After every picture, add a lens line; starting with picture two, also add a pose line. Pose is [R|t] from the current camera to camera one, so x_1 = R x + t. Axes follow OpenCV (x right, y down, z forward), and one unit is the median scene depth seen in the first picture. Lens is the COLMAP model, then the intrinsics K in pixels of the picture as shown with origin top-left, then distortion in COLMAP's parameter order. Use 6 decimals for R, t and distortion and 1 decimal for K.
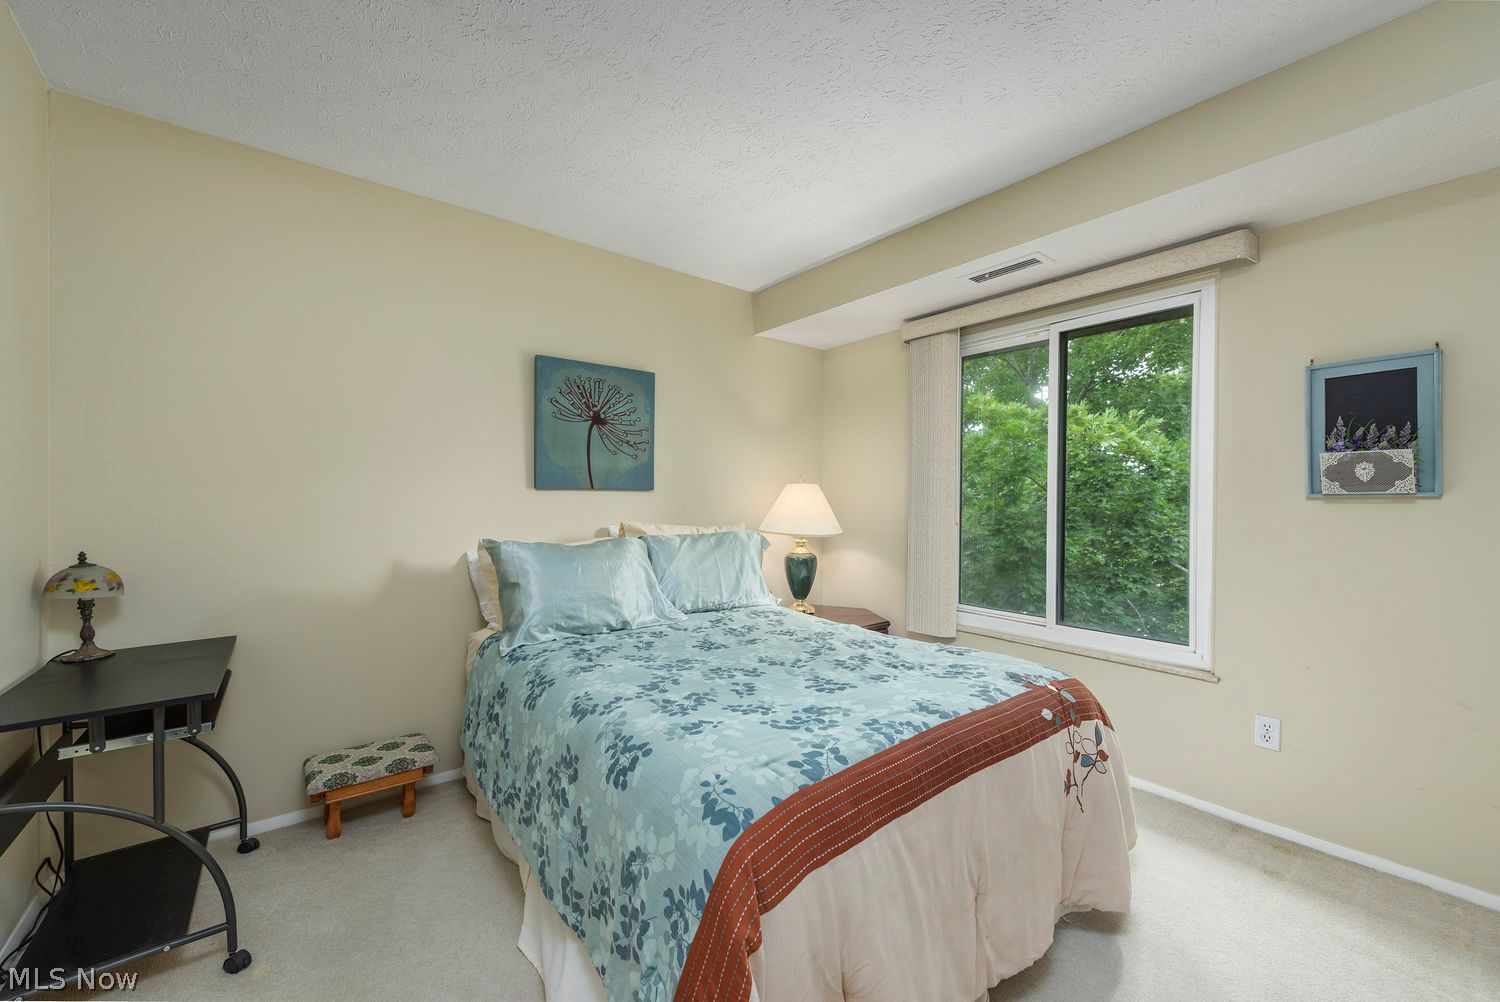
lens RADIAL K [[589.1, 0, 749.7], [0, 589.1, 501.5], [0, 0, 1]] dist [0.000743, 0.000041]
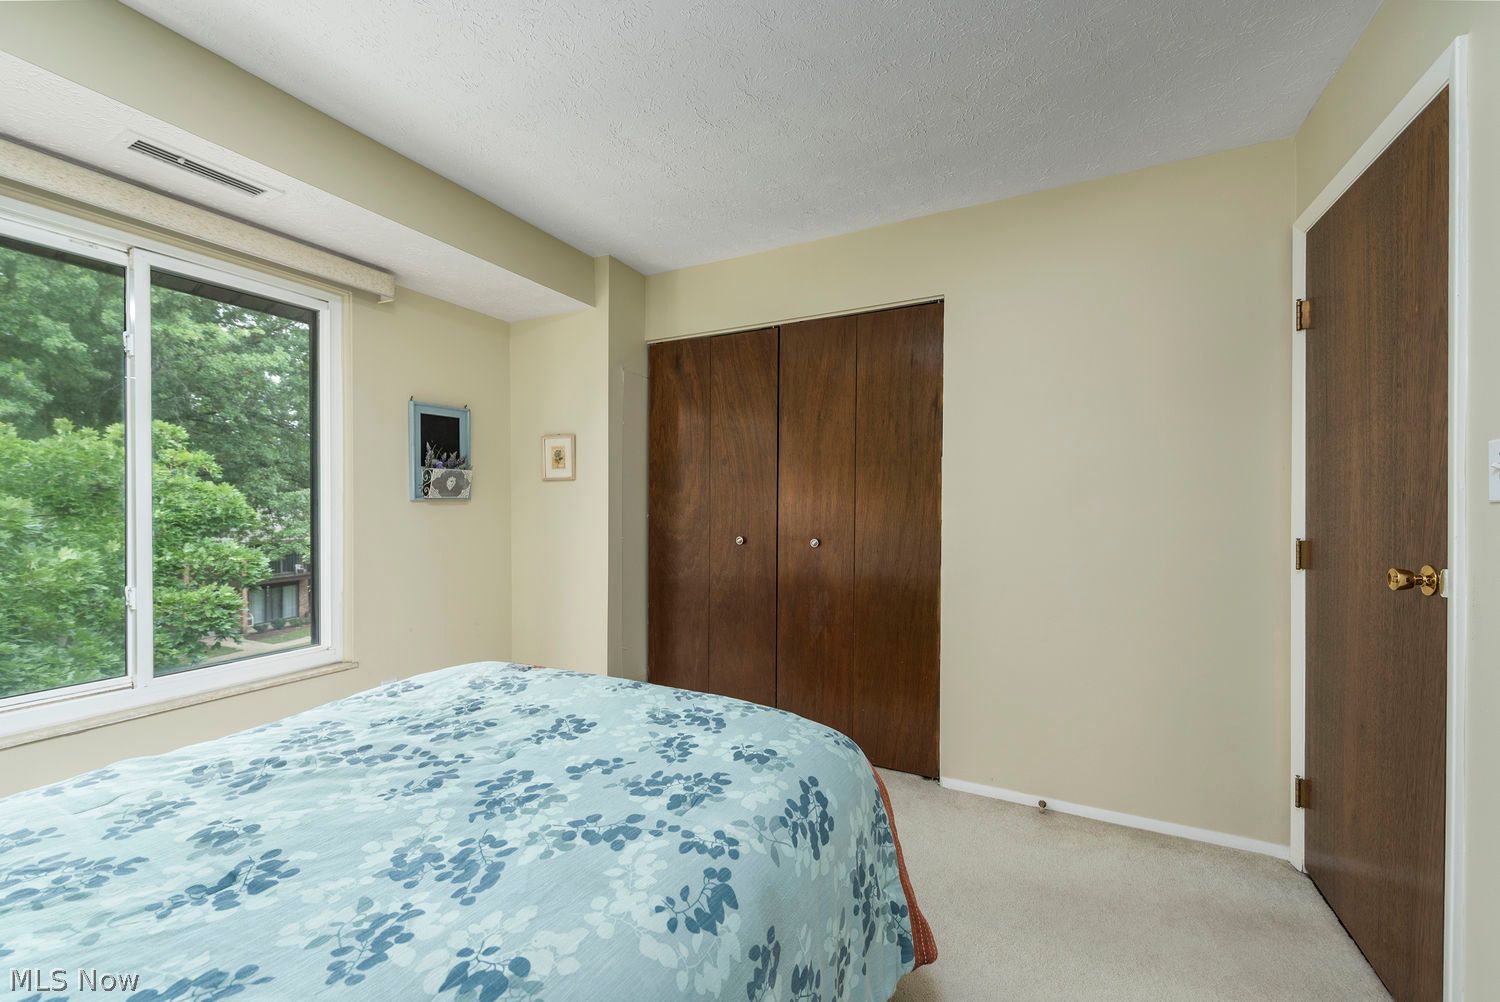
lens RADIAL K [[589.1, 0, 749.4], [0, 589.1, 503.8], [0, 0, 1]] dist [0.000743, 0.000041]
pose [[-0.416770, -0.005866, 0.908993, -0.713614], [-0.001153, 0.999982, 0.005925, -0.009857], [-0.909011, 0.001421, -0.416769, 1.086722]]
